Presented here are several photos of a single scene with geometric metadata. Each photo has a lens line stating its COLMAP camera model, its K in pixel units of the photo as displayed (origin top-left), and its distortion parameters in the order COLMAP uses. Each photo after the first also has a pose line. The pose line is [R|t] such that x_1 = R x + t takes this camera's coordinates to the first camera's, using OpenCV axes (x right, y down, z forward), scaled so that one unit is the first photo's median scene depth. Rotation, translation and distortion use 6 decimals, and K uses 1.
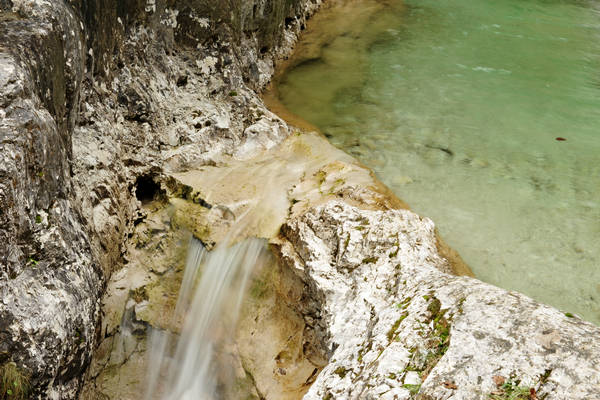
lens RADIAL K [[1156.7, 0, 300.0], [0, 1156.7, 200.0], [0, 0, 1]] dist [0.159909, -0.364008]
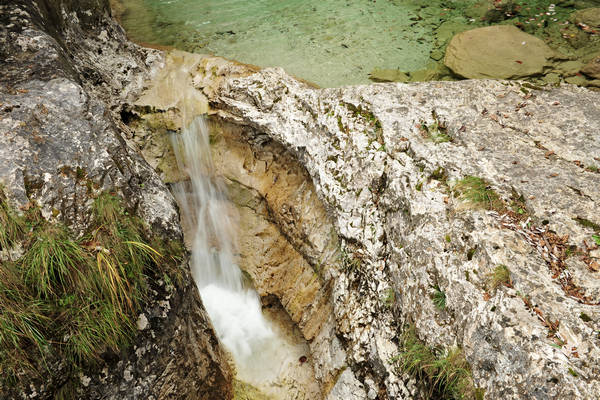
lens RADIAL K [[504.1, 0, 300.0], [0, 504.1, 200.0], [0, 0, 1]] dist [-0.006626, -0.003908]
pose [[0.808567, -0.495495, 0.317340, -0.231486], [0.368729, 0.846979, 0.382970, -0.102666], [-0.458540, -0.192645, 0.867542, 0.198026]]
